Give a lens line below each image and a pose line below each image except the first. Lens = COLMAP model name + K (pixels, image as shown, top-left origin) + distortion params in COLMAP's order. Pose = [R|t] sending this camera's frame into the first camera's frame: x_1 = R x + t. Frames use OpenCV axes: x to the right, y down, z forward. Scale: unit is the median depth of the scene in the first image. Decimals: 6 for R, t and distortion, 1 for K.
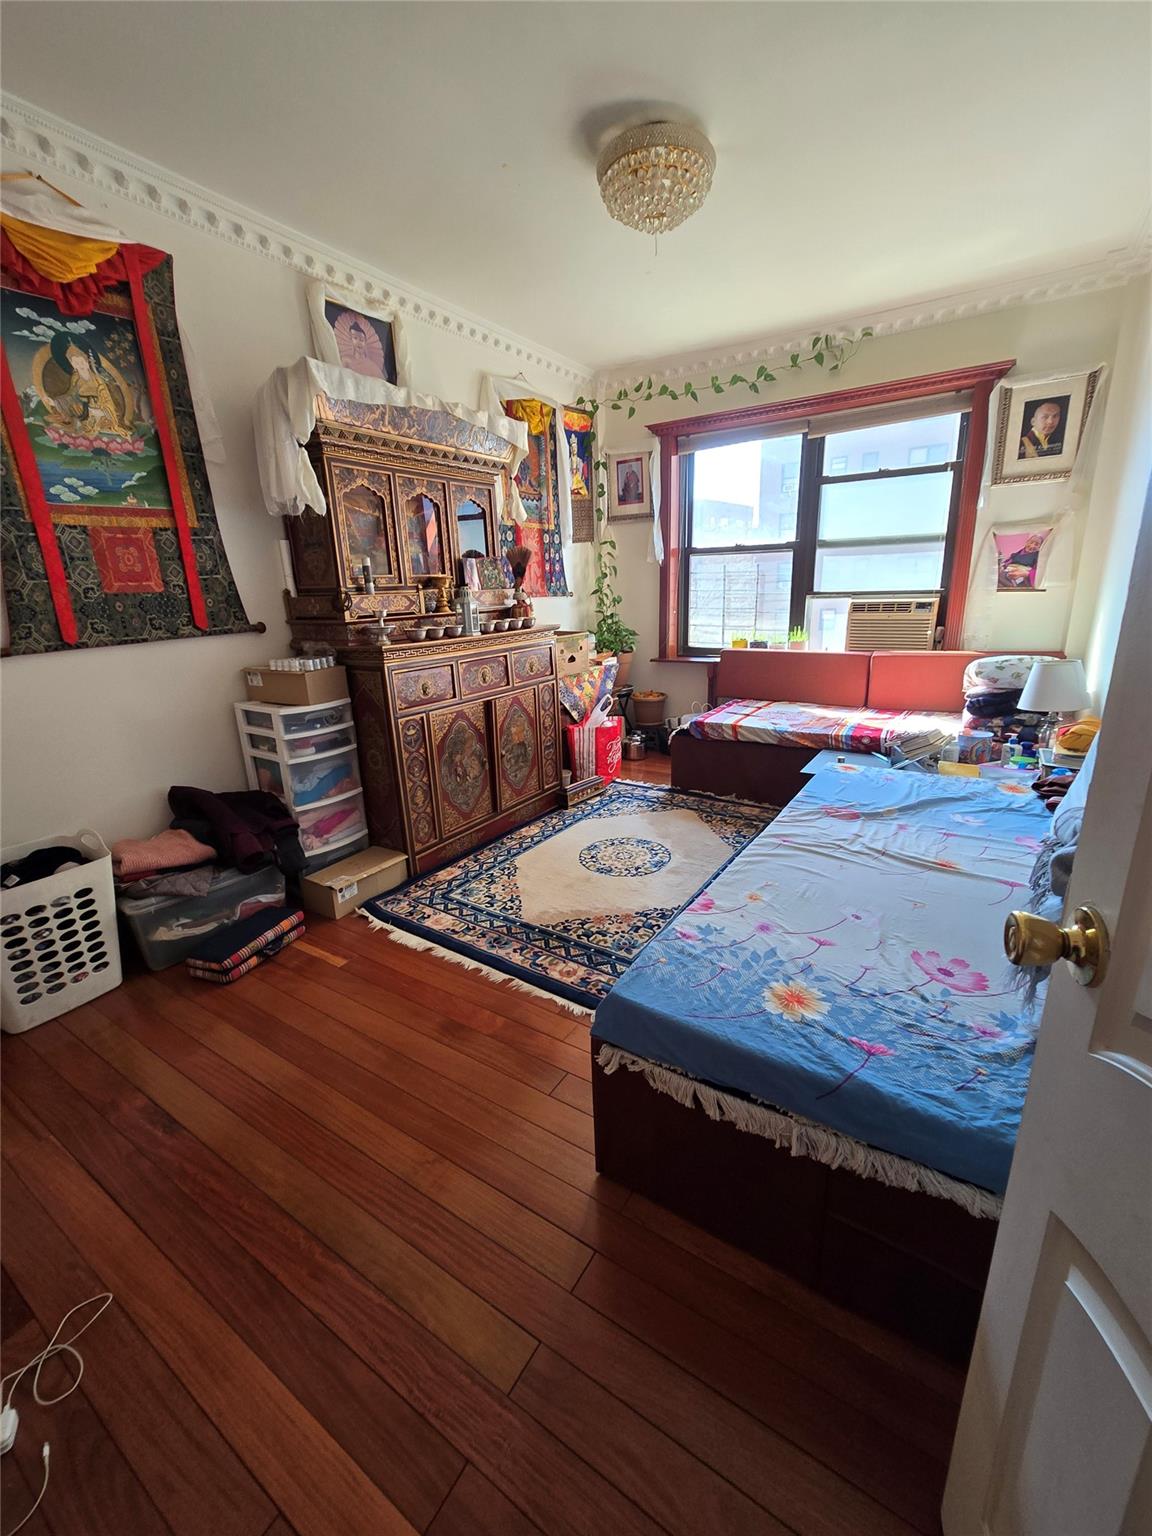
lens RADIAL K [[629.9, 0, 579.2], [0, 629.9, 771.0], [0, 0, 1]] dist [-0.006072, 0.000586]
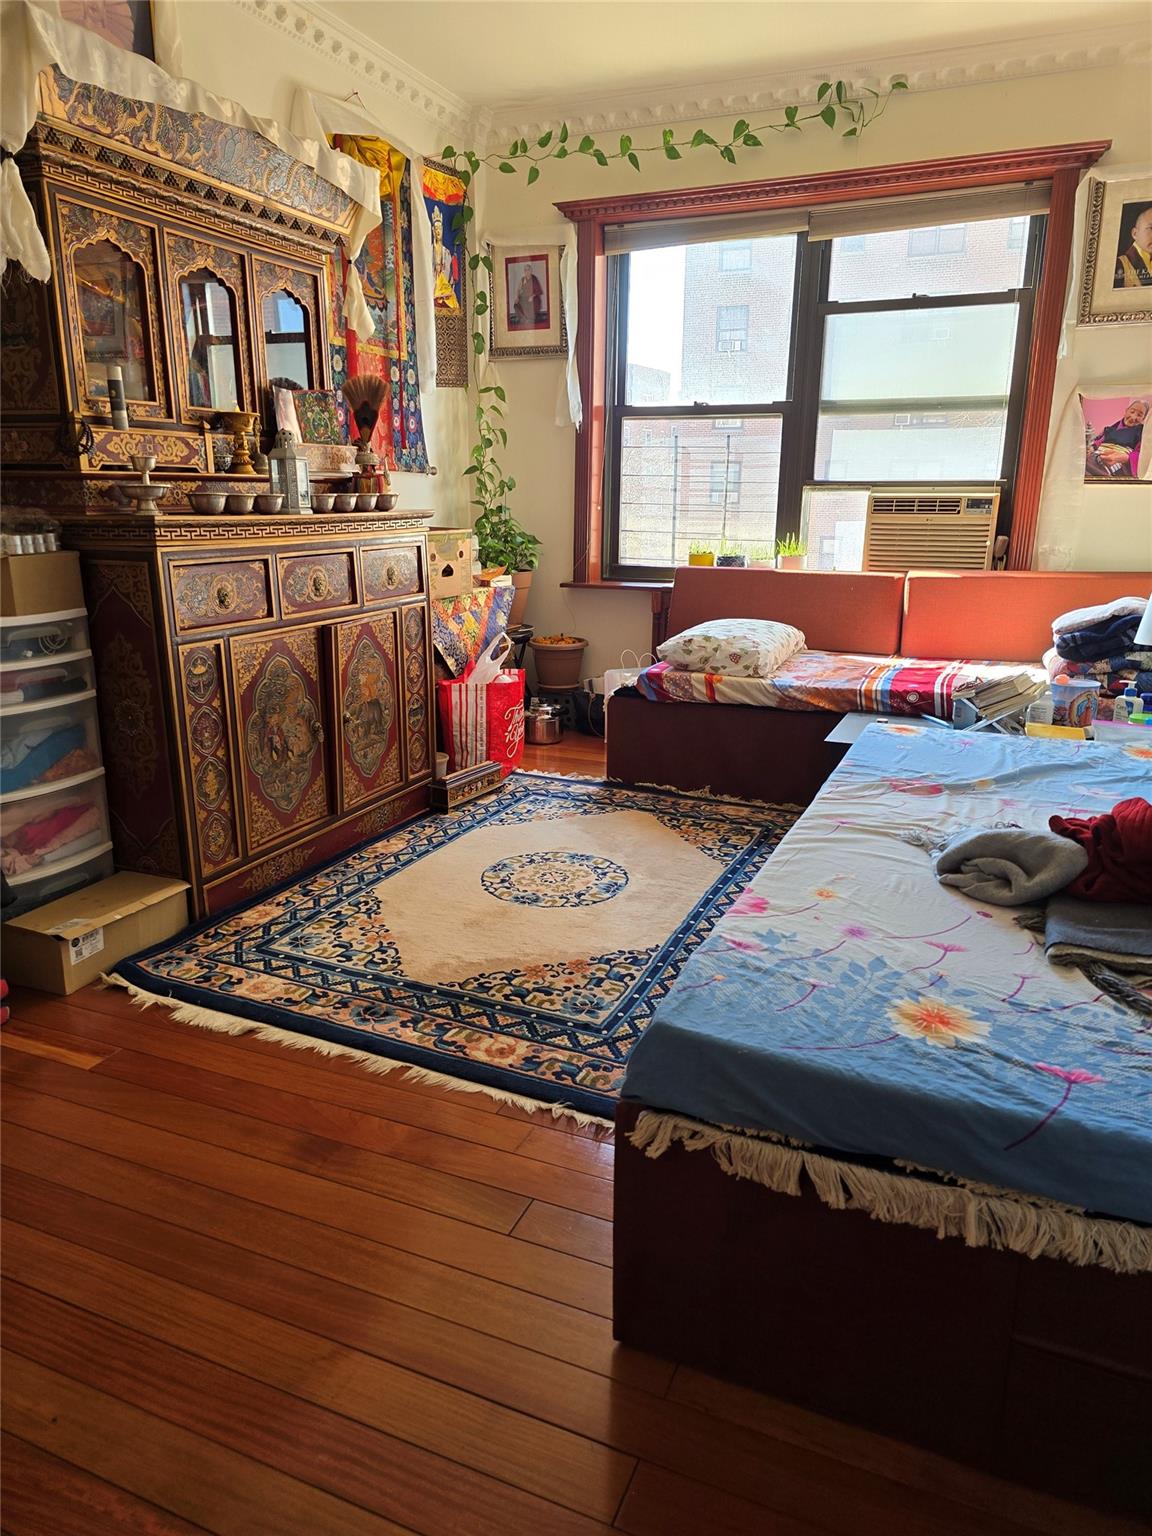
lens RADIAL K [[1028.1, 0, 563.4], [0, 1028.1, 764.6], [0, 0, 1]] dist [0.074553, -0.072085]
pose [[0.985692, -0.003710, 0.168515, -0.092135], [0.008973, 0.999495, -0.030477, 0.055418], [-0.168317, 0.031553, 0.985228, 0.000115]]
